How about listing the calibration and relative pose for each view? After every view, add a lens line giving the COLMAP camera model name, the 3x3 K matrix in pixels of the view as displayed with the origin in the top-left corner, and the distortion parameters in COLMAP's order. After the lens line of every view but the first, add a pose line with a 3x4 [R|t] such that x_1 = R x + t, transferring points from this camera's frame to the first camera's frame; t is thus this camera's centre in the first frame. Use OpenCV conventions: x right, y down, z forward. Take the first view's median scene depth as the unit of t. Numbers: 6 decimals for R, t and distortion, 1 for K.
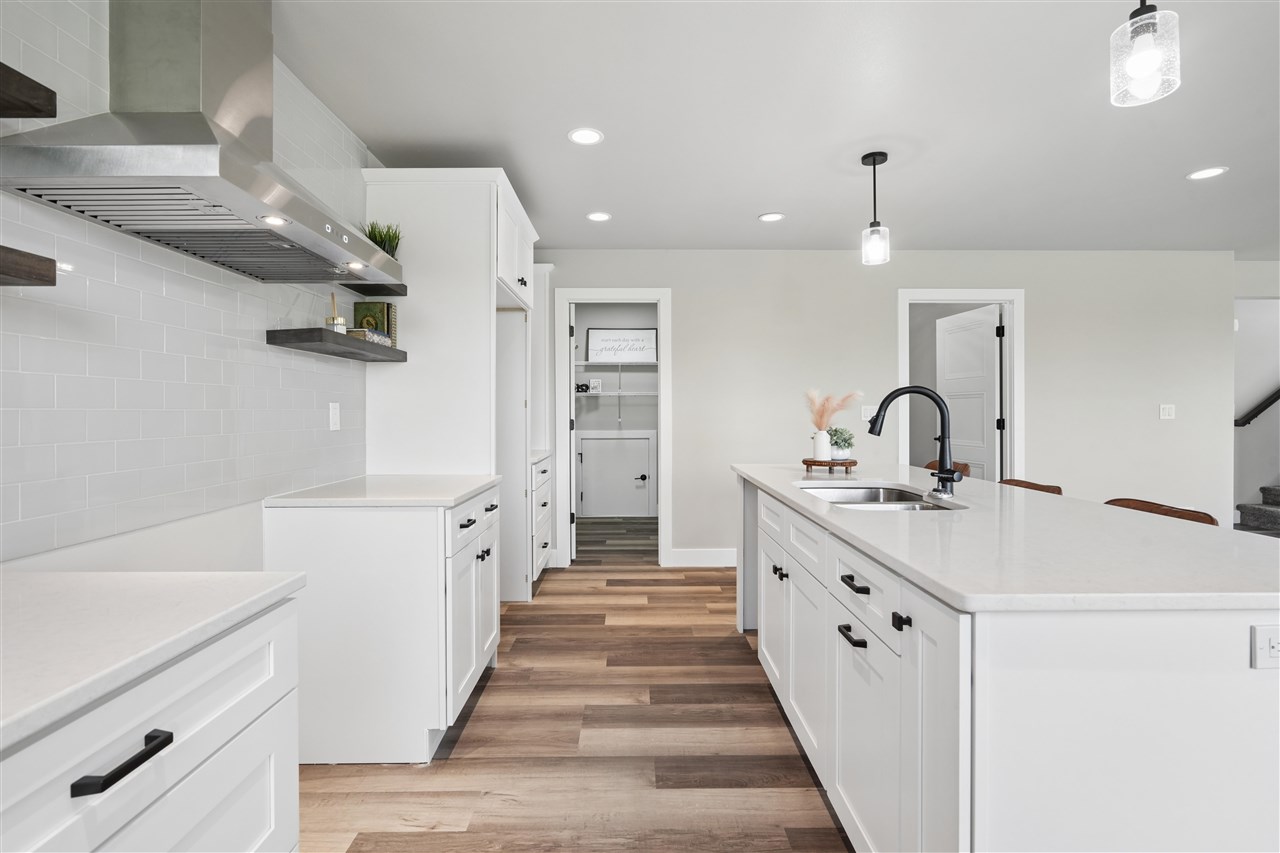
lens RADIAL K [[587.9, 0, 641.9], [0, 587.9, 417.7], [0, 0, 1]] dist [-0.015793, 0.000687]
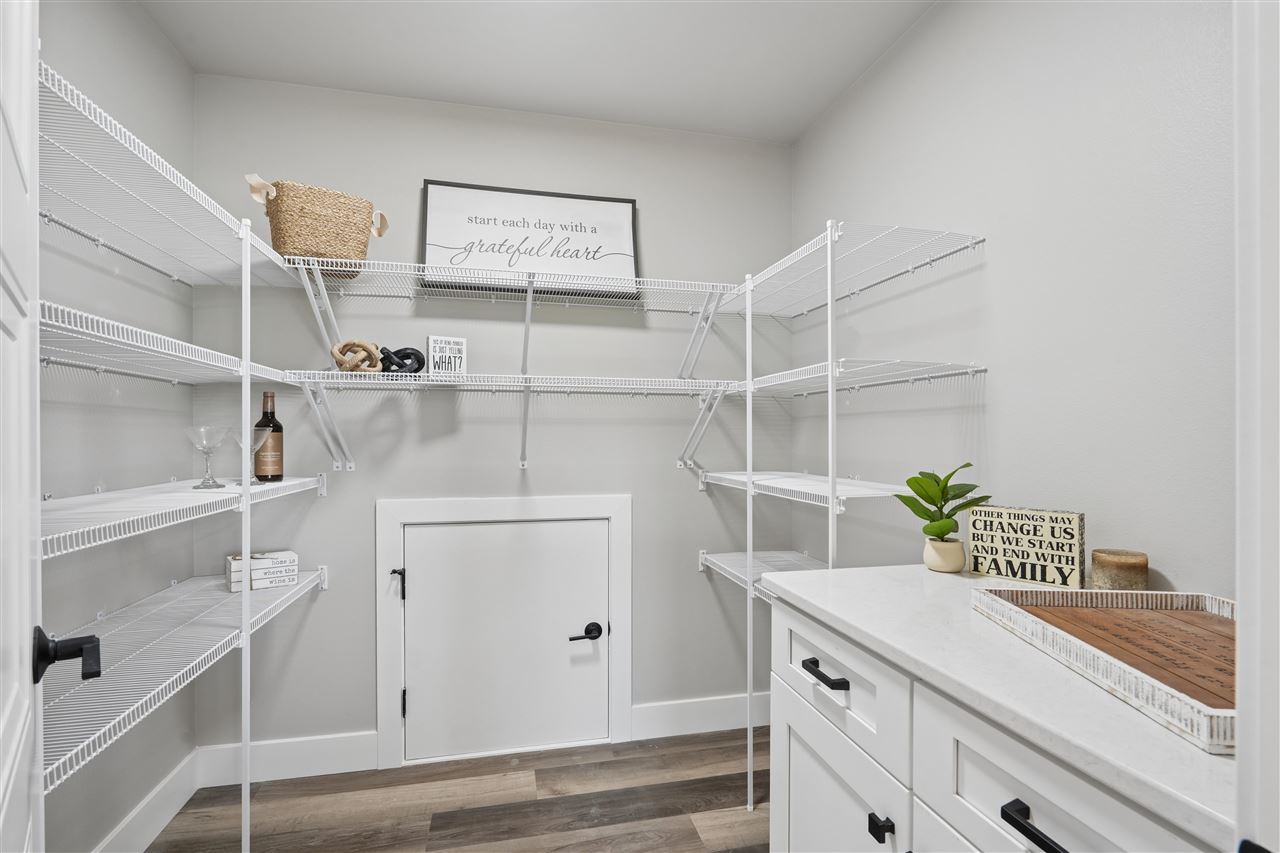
lens RADIAL K [[587.9, 0, 634.4], [0, 587.9, 435.2], [0, 0, 1]] dist [-0.015793, 0.000687]
pose [[0.976388, 0.002308, 0.216014, -0.049019], [0.000147, 0.999936, -0.011348, -0.009172], [-0.216026, 0.011112, 0.976324, 0.665635]]
